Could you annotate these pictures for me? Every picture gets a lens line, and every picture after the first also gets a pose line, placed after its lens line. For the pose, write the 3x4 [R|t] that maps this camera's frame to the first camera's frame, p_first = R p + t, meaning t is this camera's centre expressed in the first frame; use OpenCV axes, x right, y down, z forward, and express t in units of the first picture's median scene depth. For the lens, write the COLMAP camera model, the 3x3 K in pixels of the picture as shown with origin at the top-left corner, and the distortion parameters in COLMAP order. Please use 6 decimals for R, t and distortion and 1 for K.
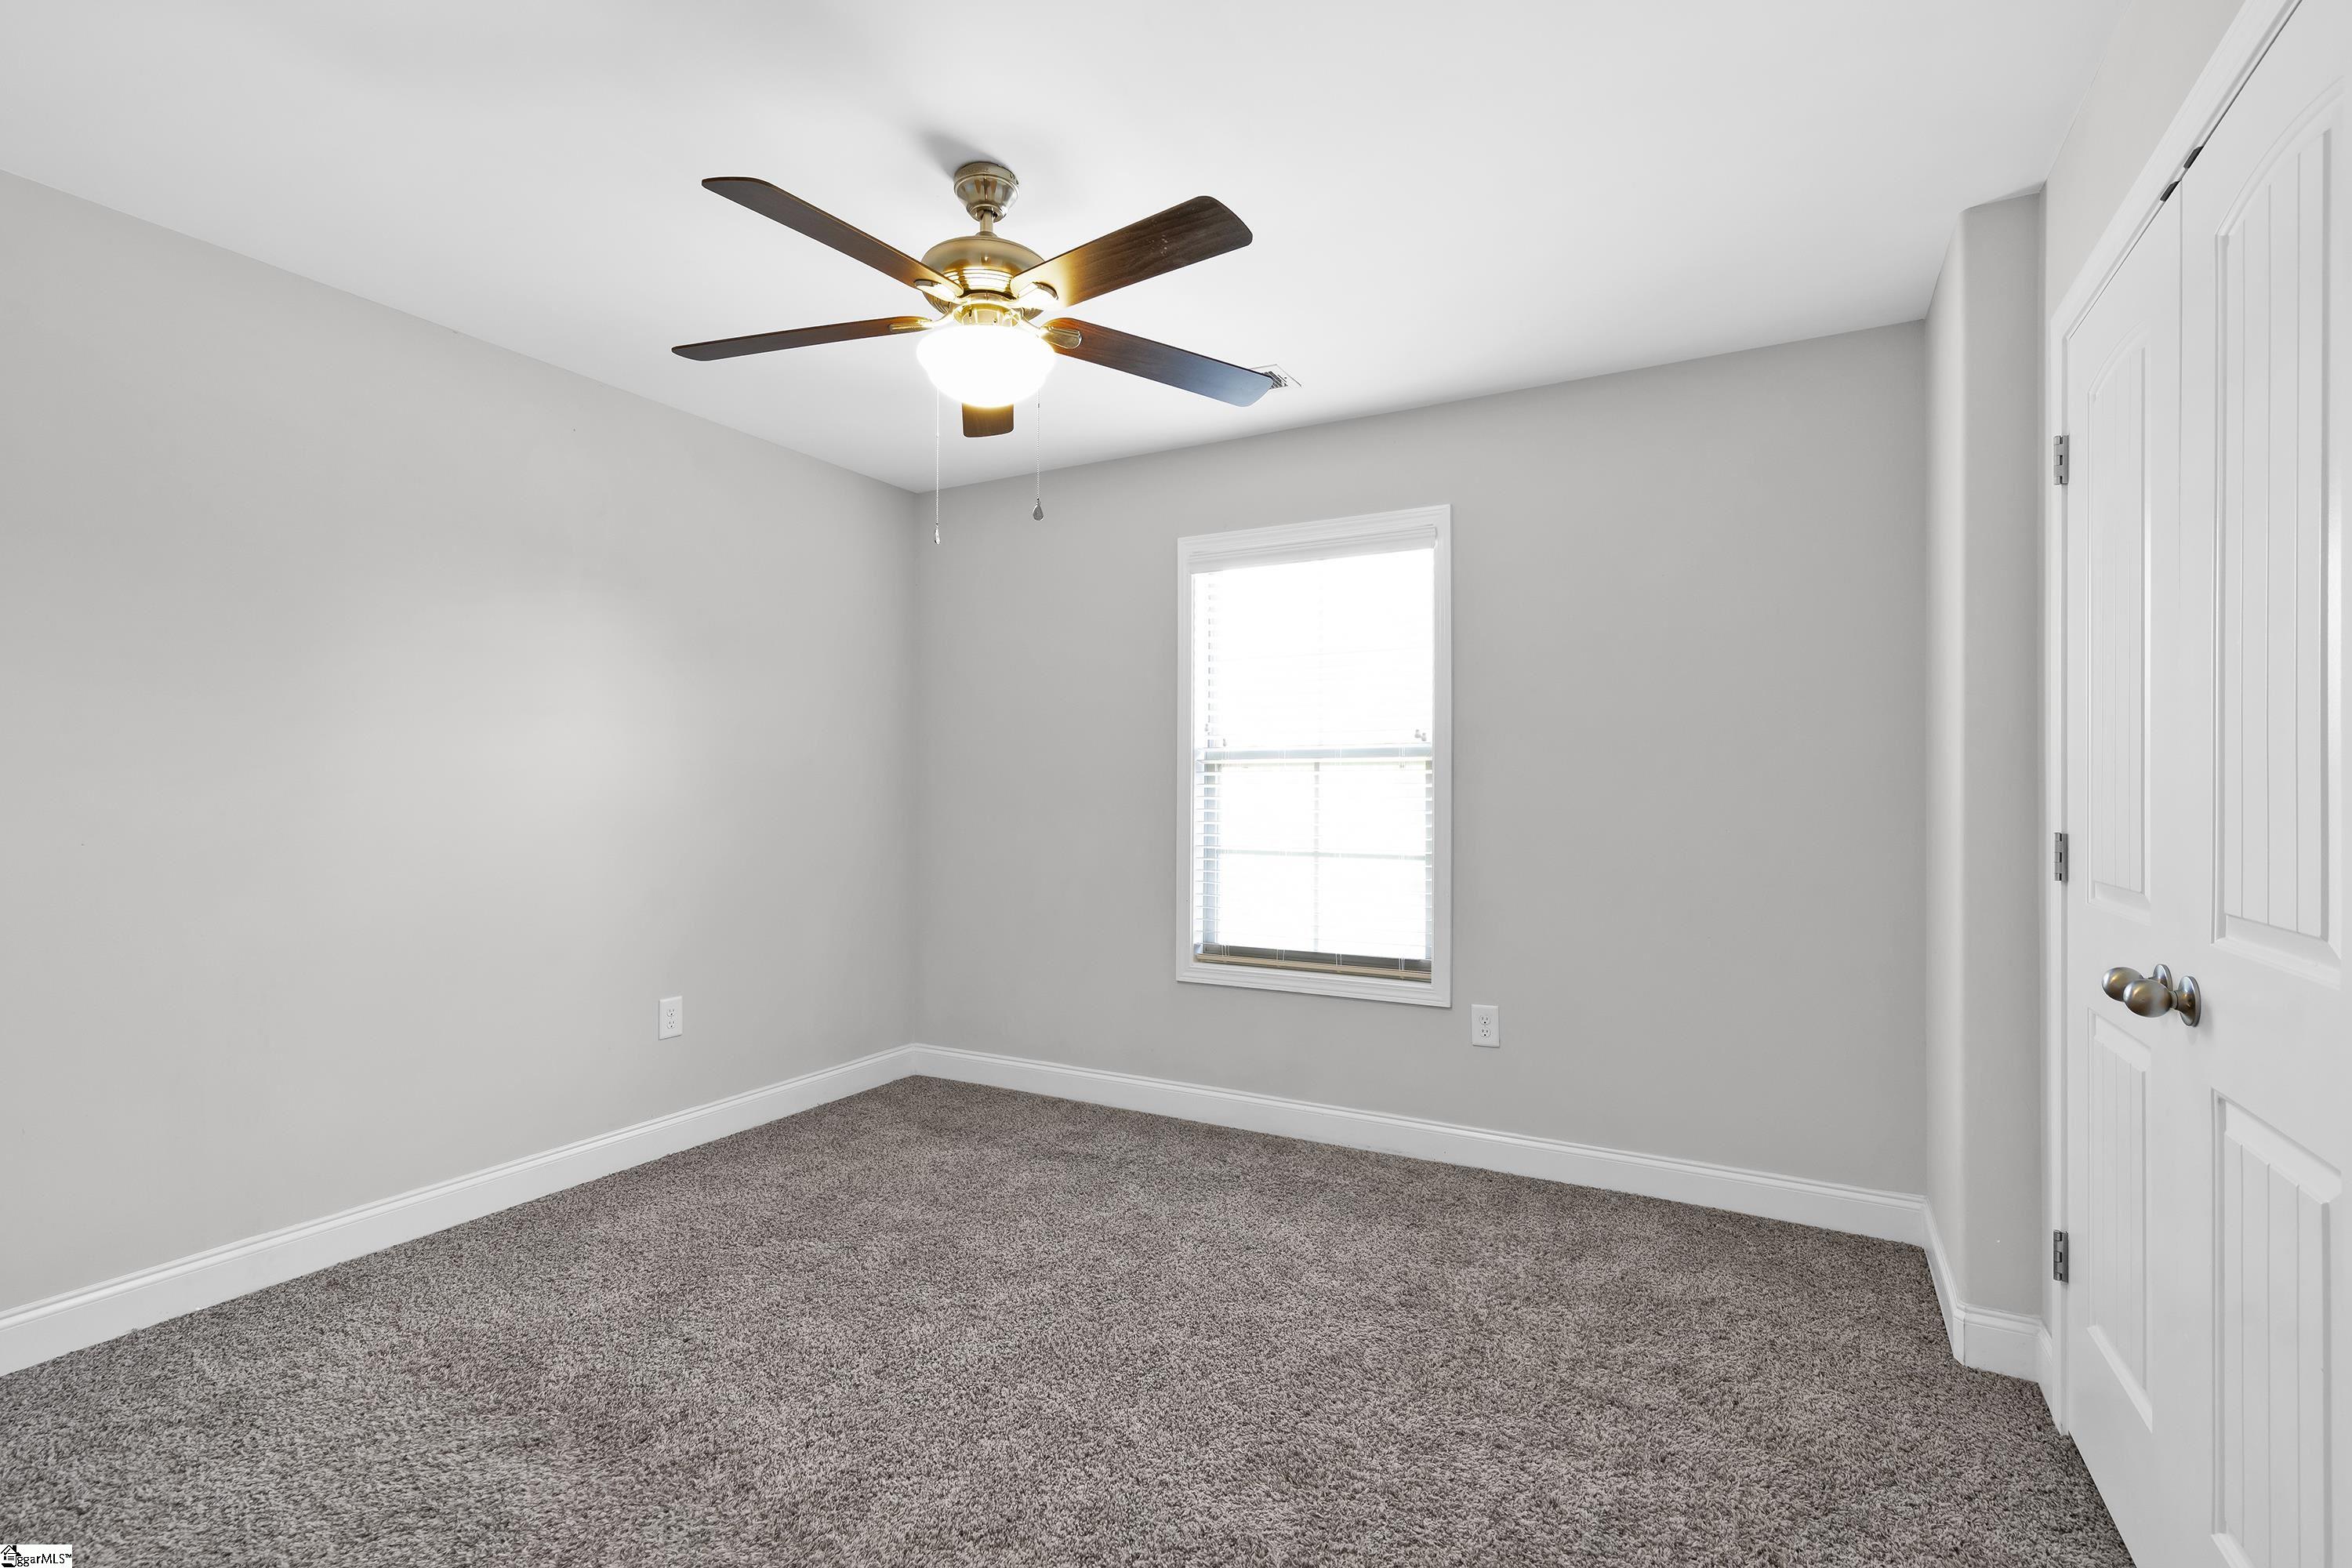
lens RADIAL K [[1069.0, 0, 1177.6], [0, 1069.0, 771.9], [0, 0, 1]] dist [-0.012652, -0.000224]
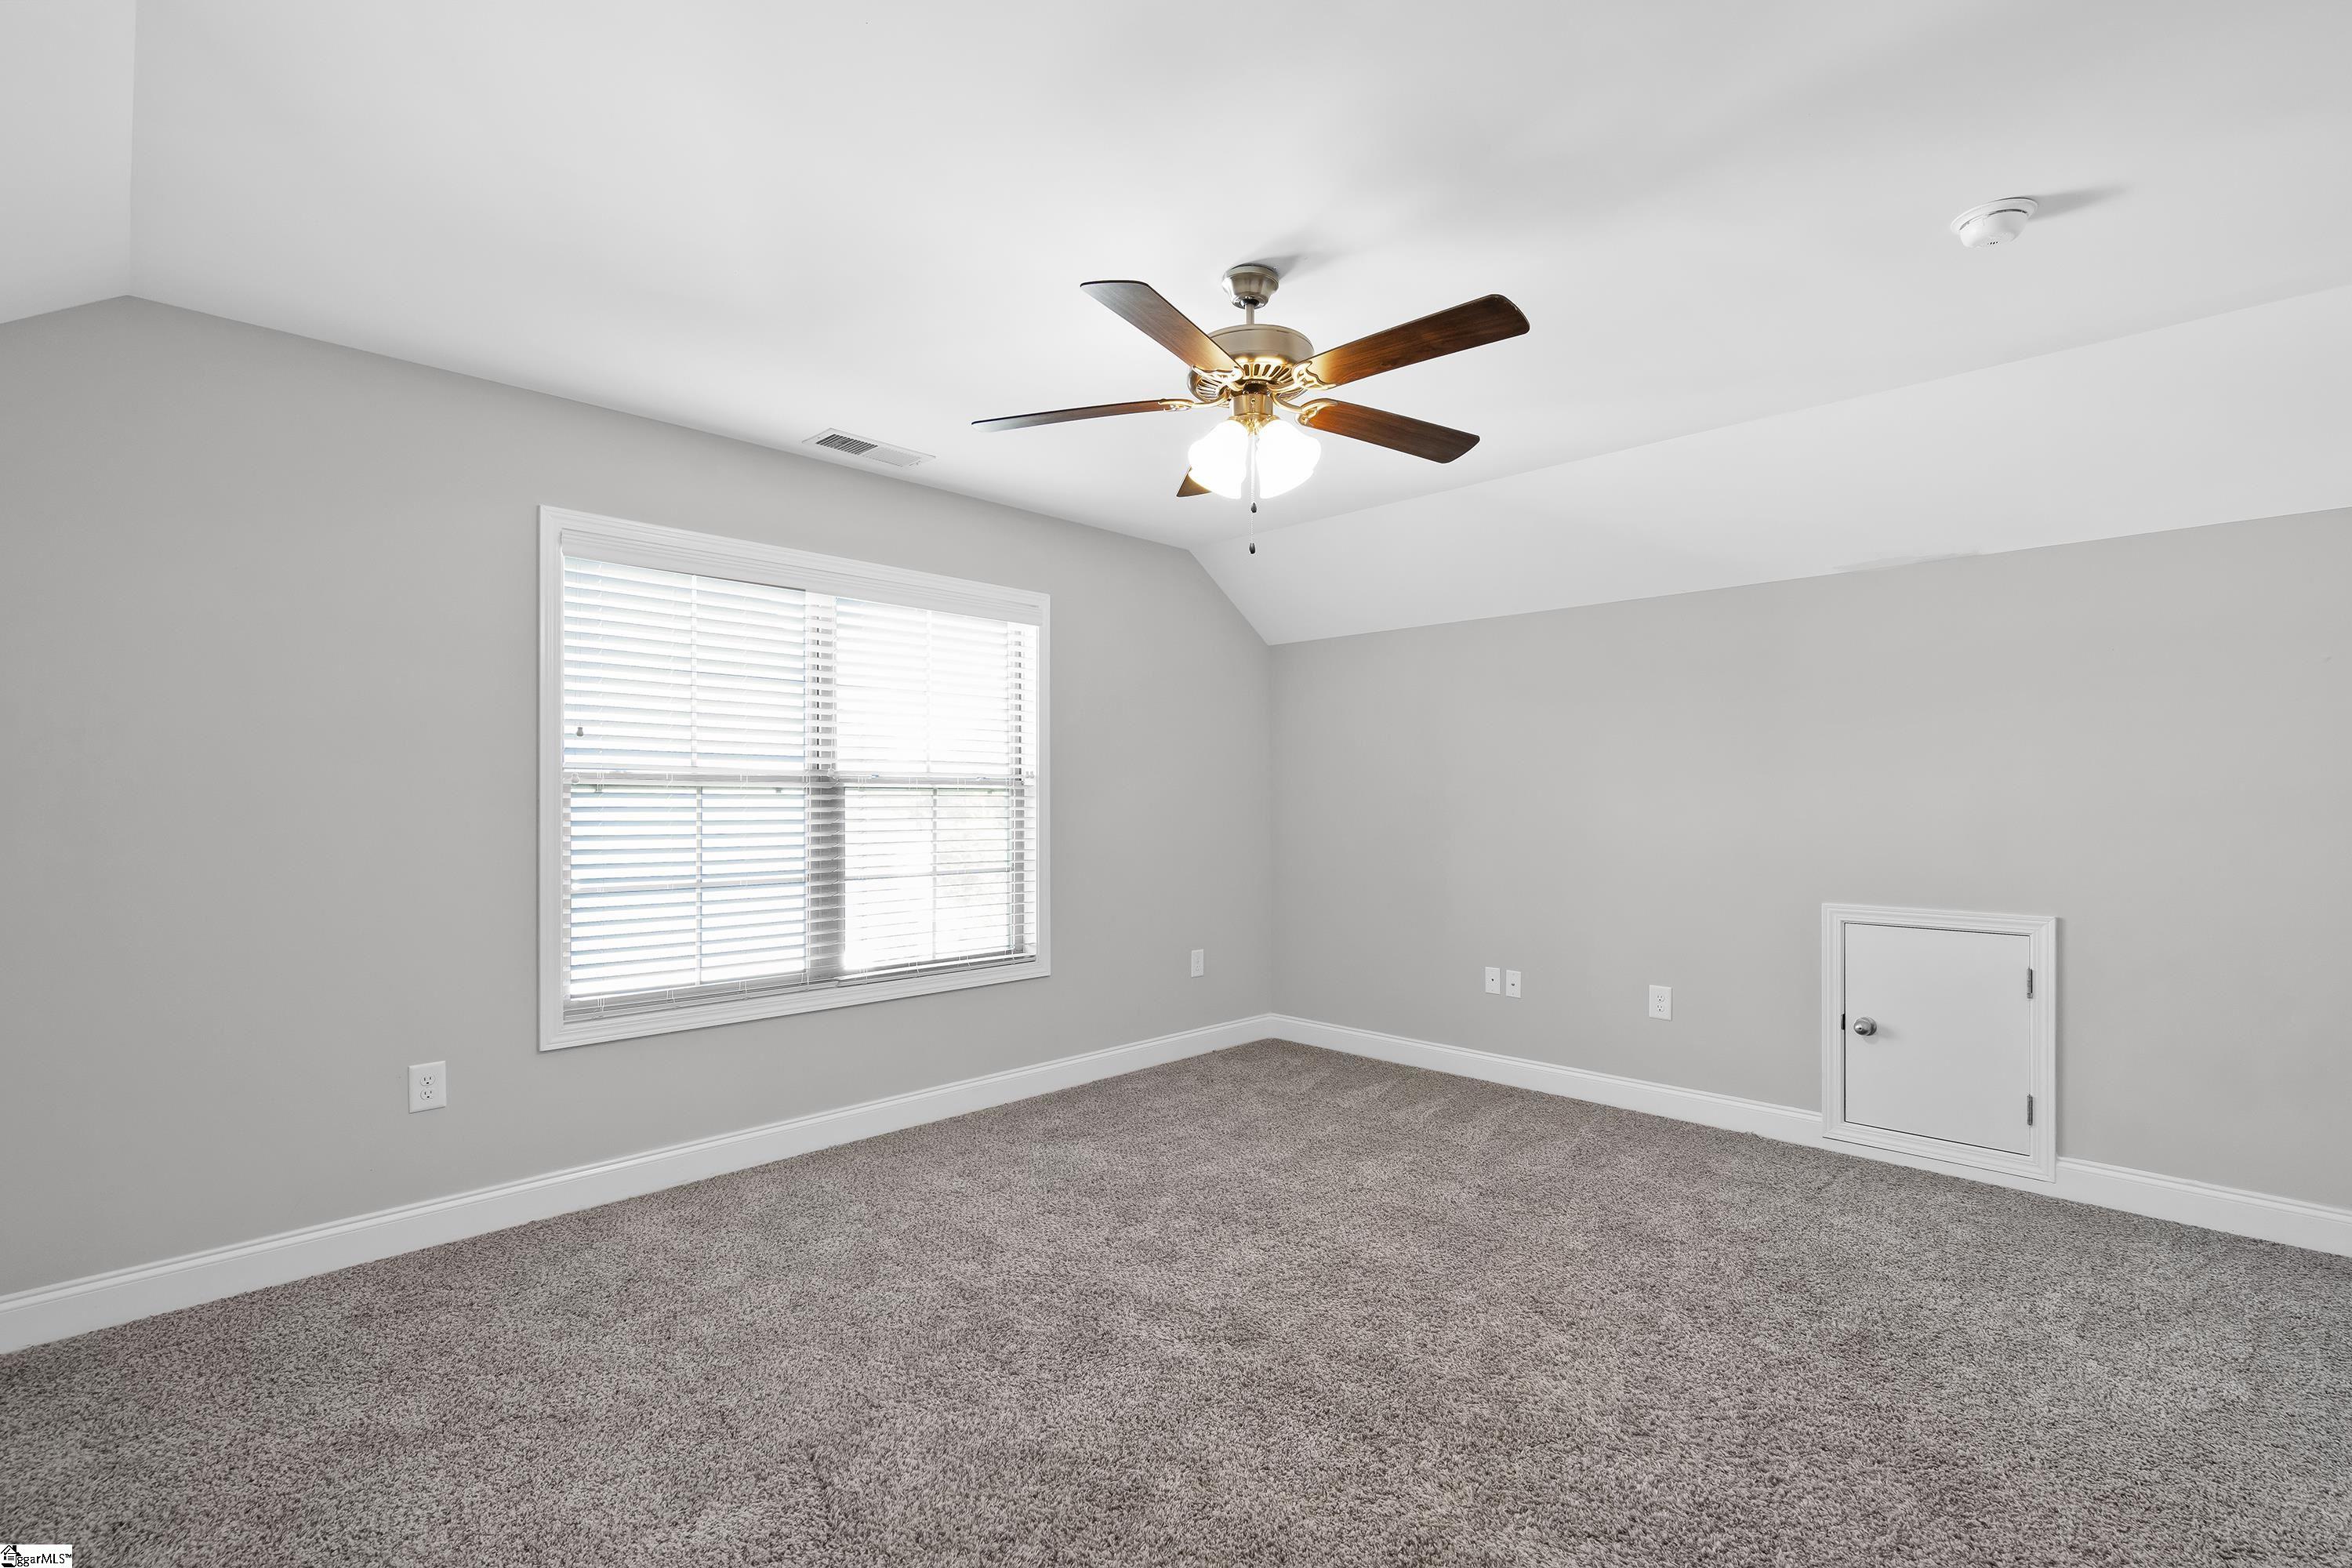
lens RADIAL K [[1069.0, 0, 1176.2], [0, 1069.0, 803.4], [0, 0, 1]] dist [-0.012652, -0.000224]
pose [[0.283663, -0.000328, 0.958924, -0.853232], [-0.010573, 0.999938, 0.003469, -0.001704], [-0.958866, -0.011123, 0.283642, 0.412426]]
